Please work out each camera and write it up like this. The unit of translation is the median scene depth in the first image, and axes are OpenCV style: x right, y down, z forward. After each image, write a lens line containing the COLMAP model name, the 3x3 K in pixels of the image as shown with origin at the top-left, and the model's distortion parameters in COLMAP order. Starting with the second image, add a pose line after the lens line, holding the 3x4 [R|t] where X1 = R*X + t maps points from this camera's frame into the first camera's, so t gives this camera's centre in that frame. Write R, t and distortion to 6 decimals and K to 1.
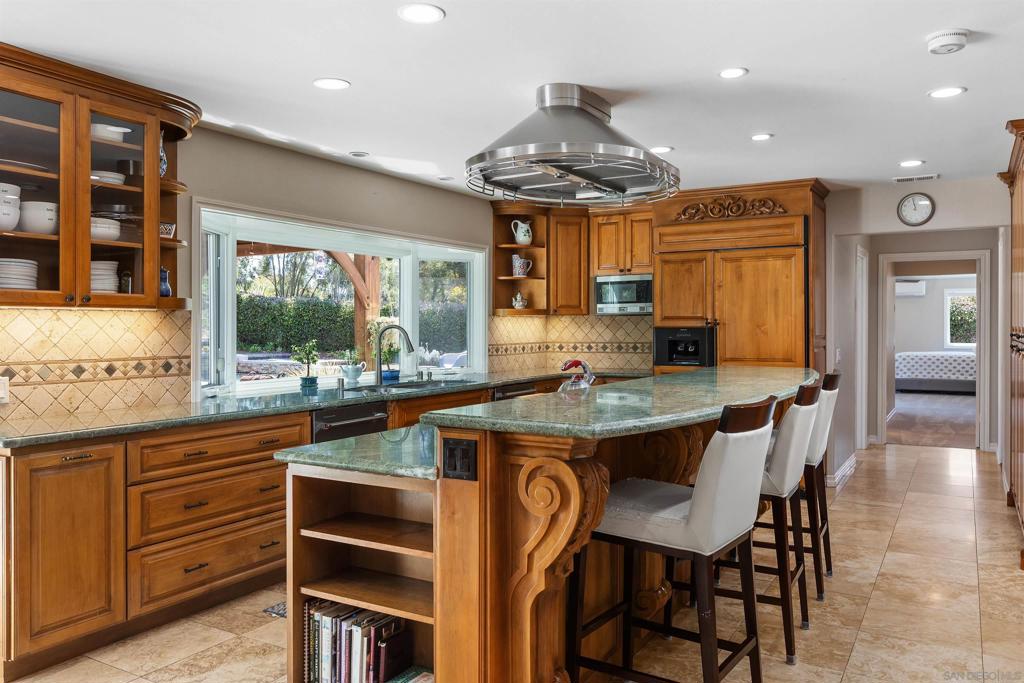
lens RADIAL K [[770.2, 0, 514.7], [0, 770.2, 329.1], [0, 0, 1]] dist [0.001411, -0.004949]
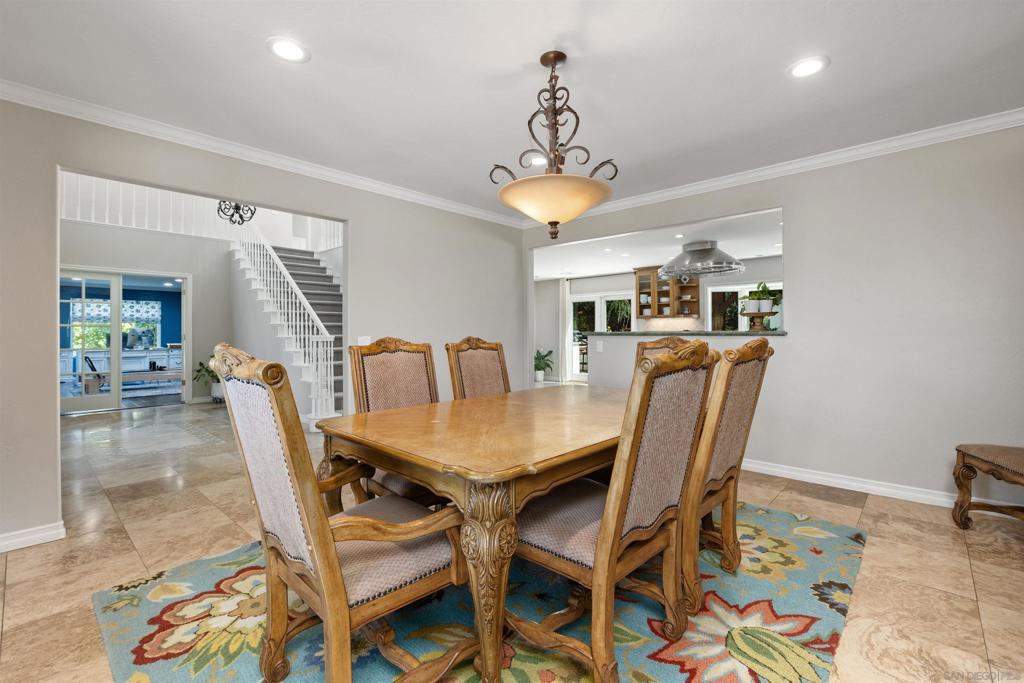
lens RADIAL K [[455.5, 0, 509.6], [0, 455.5, 335.5], [0, 0, 1]] dist [-0.001258, 0.000252]
pose [[-0.219829, 0.007282, -0.975511, 1.652844], [0.000946, 0.999973, 0.007252, 0.038993], [0.975538, 0.000672, -0.219830, 0.546667]]
